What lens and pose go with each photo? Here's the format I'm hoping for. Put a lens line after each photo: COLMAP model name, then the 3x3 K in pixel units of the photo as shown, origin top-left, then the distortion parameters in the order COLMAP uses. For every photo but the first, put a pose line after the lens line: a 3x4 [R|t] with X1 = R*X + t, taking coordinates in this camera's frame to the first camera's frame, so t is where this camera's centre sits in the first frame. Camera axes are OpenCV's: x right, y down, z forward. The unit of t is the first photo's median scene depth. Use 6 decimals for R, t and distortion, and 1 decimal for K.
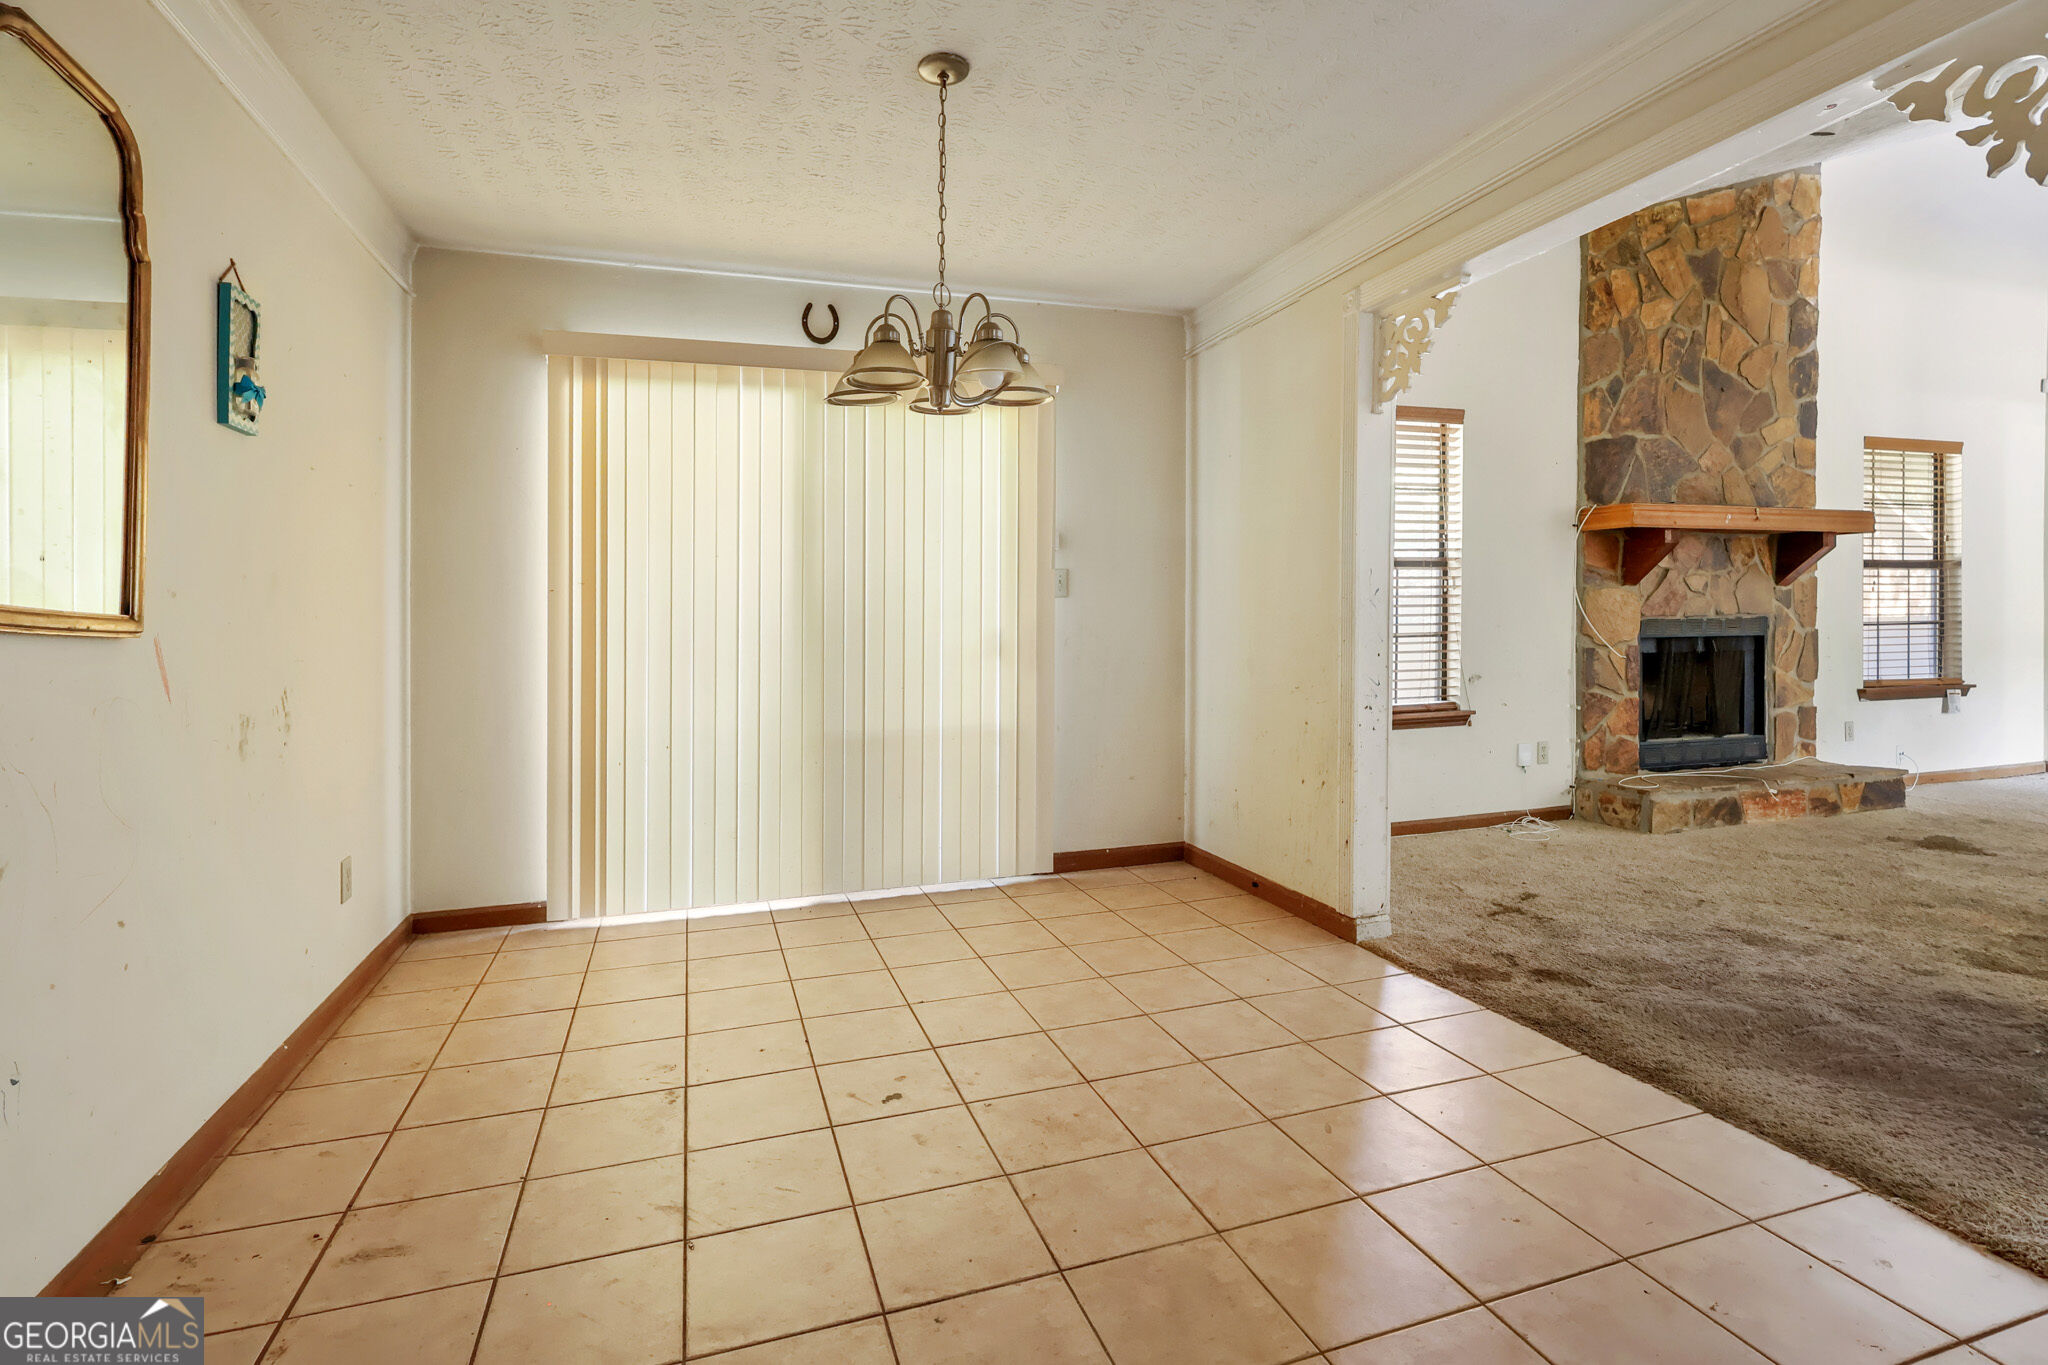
lens RADIAL K [[987.6, 0, 1039.9], [0, 987.6, 613.7], [0, 0, 1]] dist [-0.000517, -0.001028]
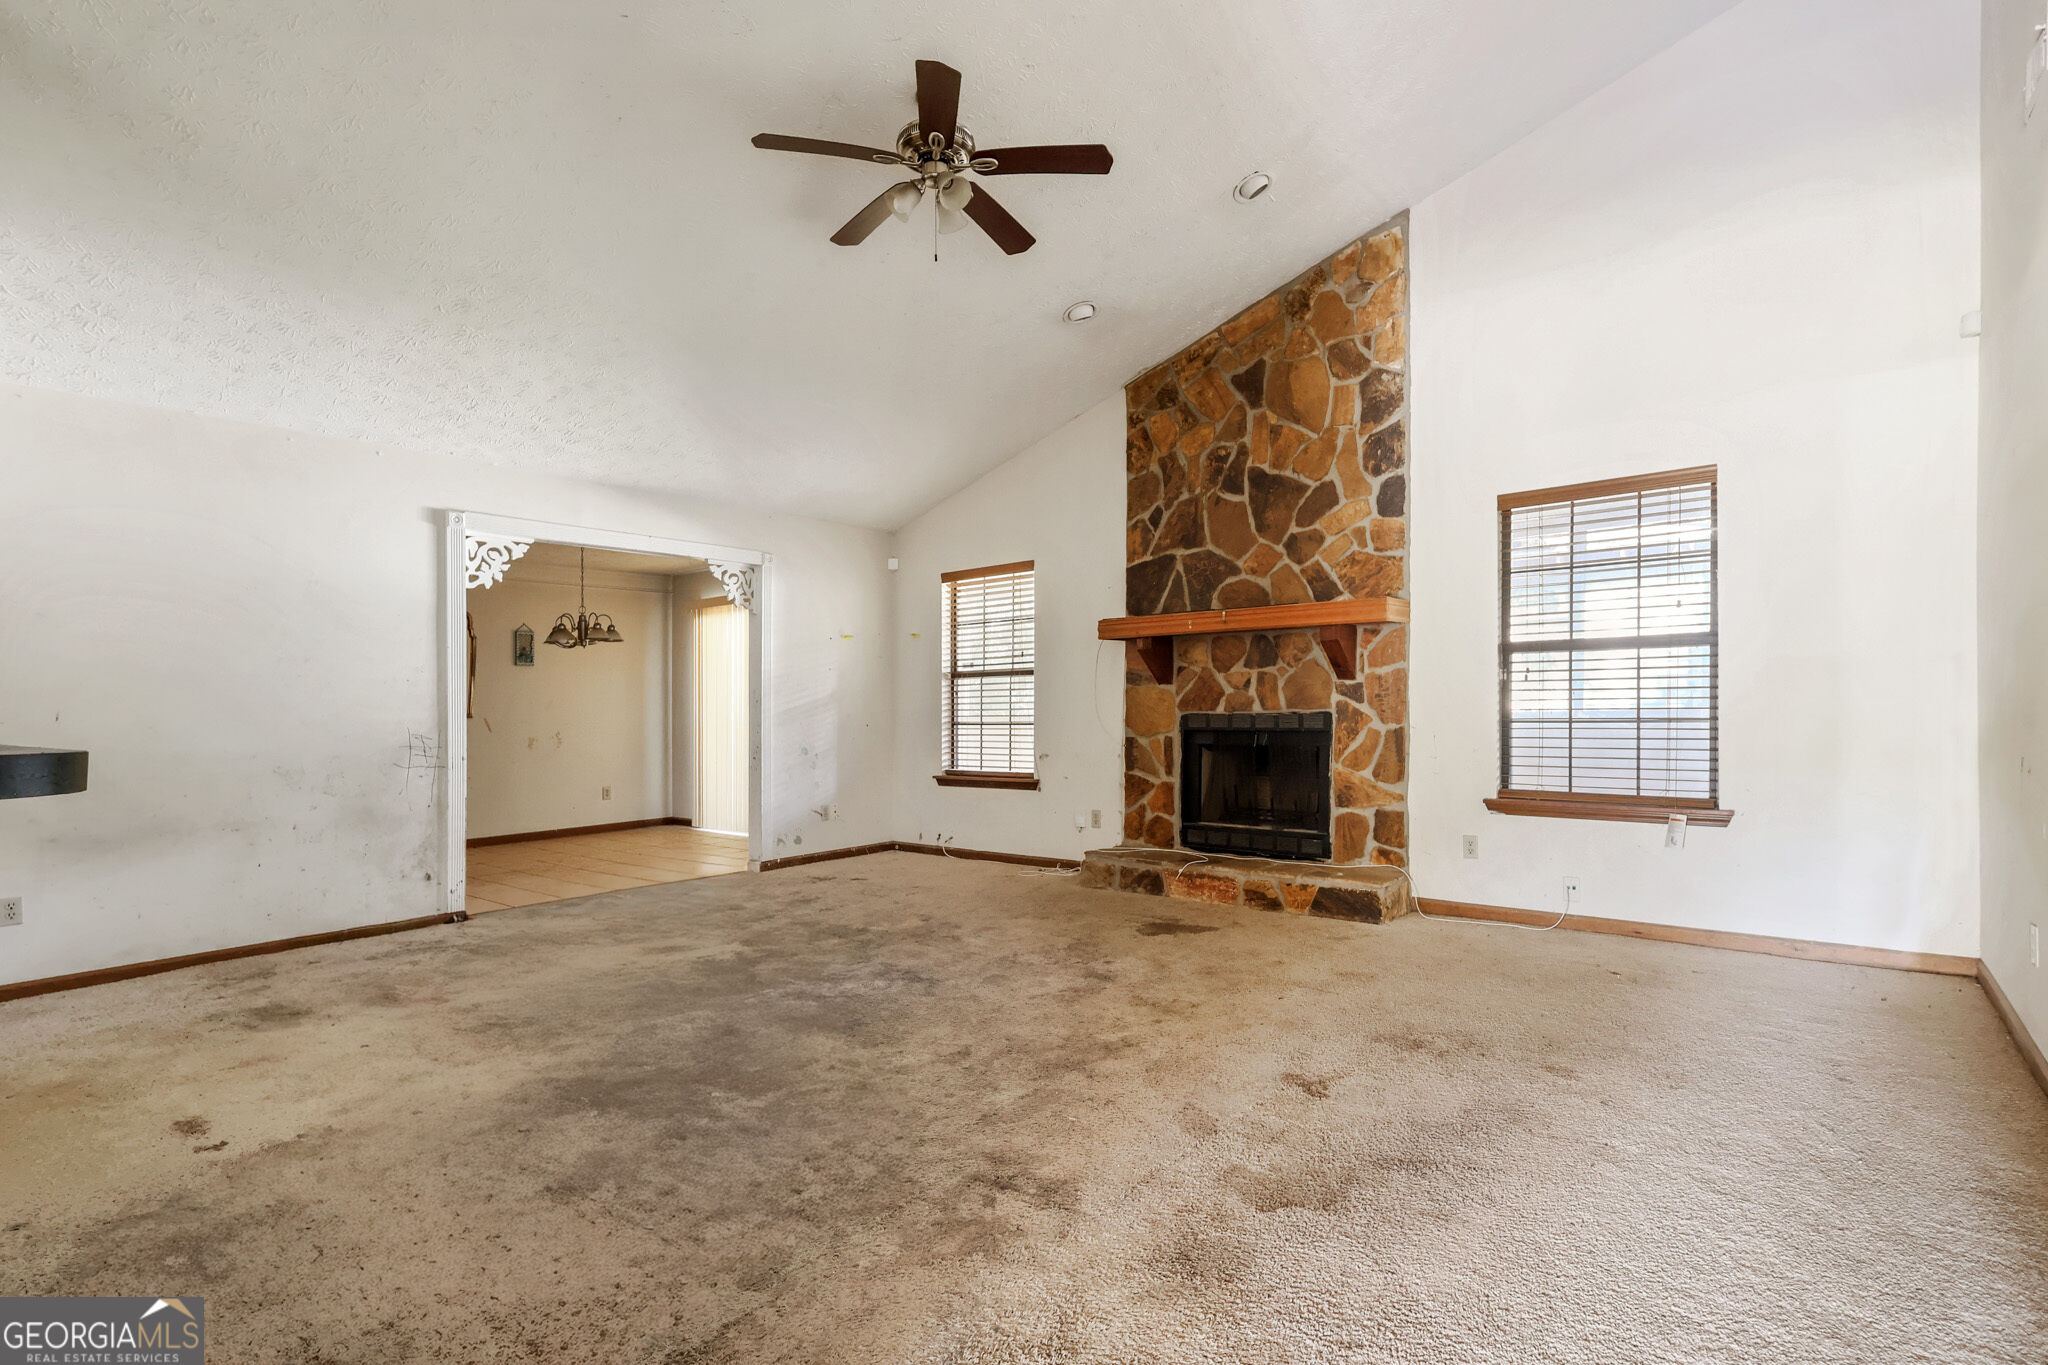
lens RADIAL K [[987.6, 0, 1029.9], [0, 987.6, 681.0], [0, 0, 1]] dist [-0.000517, -0.001028]
pose [[0.532801, -0.021587, -0.845965, 1.461665], [0.003855, 0.999726, -0.023083, -0.006285], [0.846232, 0.009037, 0.532739, 0.245781]]
